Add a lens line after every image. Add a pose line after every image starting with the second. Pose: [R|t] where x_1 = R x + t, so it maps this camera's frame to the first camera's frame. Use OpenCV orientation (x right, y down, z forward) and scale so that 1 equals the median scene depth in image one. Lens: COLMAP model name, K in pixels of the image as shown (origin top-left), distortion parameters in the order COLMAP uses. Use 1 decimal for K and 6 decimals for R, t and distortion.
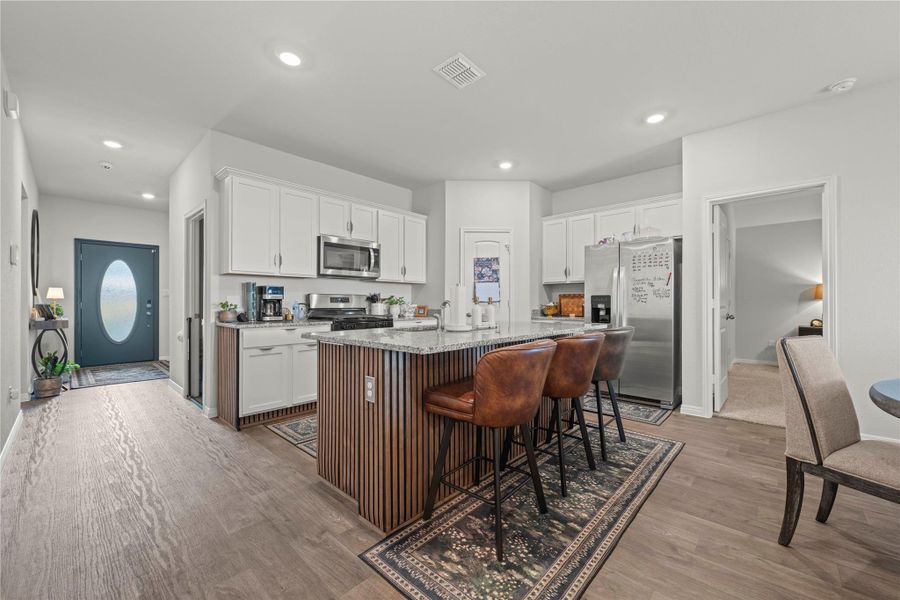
lens RADIAL K [[352.5, 0, 453.9], [0, 352.5, 303.0], [0, 0, 1]] dist [0.000338, -0.000458]
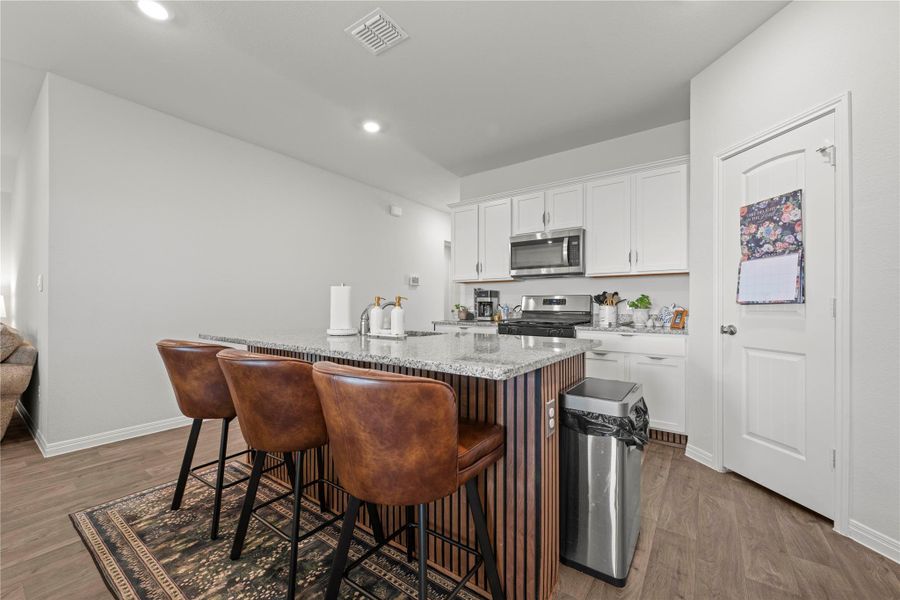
lens RADIAL K [[355.9, 0, 455.7], [0, 355.9, 305.8], [0, 0, 1]] dist [-0.000862, -0.000425]
pose [[0.126435, 0.000978, -0.991974, 0.582164], [-0.003894, 0.999992, 0.000489, 0.001668], [0.991967, 0.003801, 0.126438, 0.707950]]
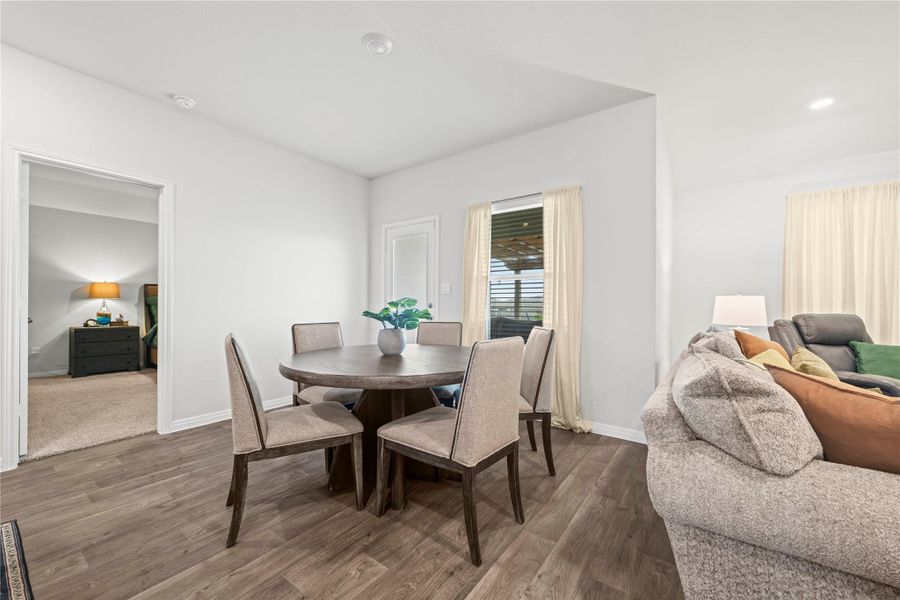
lens RADIAL K [[355.9, 0, 455.7], [0, 355.9, 305.8], [0, 0, 1]] dist [-0.000862, -0.000425]
pose [[-0.118752, -0.003749, 0.992917, -0.054799], [-0.006364, 0.999975, 0.003015, 0.001180], [-0.992904, -0.005960, -0.118773, 0.204463]]
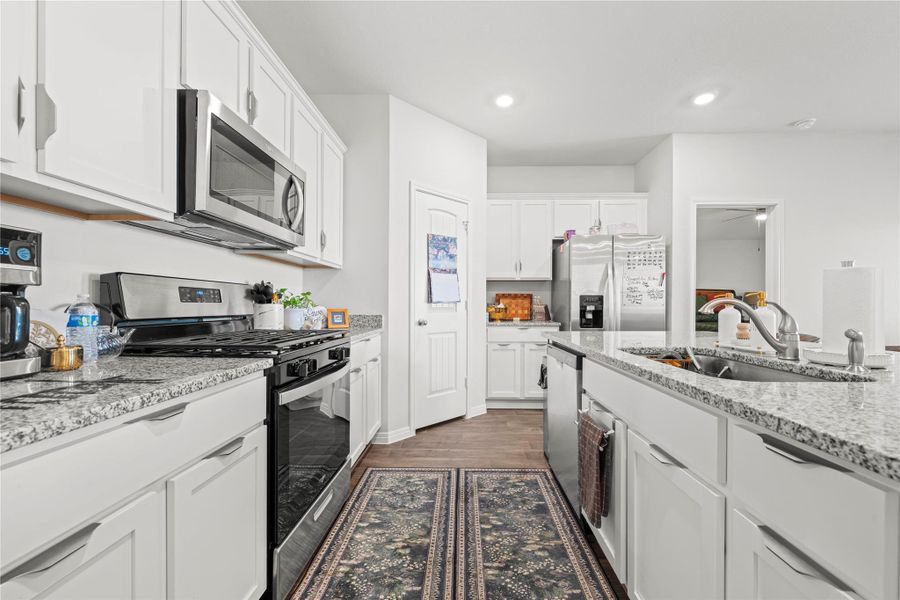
lens RADIAL K [[355.9, 0, 455.7], [0, 355.9, 305.8], [0, 0, 1]] dist [-0.000862, -0.000425]
pose [[0.755647, -0.000391, 0.654979, -0.404720], [-0.001100, 0.999998, 0.001865, 0.002208], [-0.654978, -0.002130, 0.755645, 0.593472]]
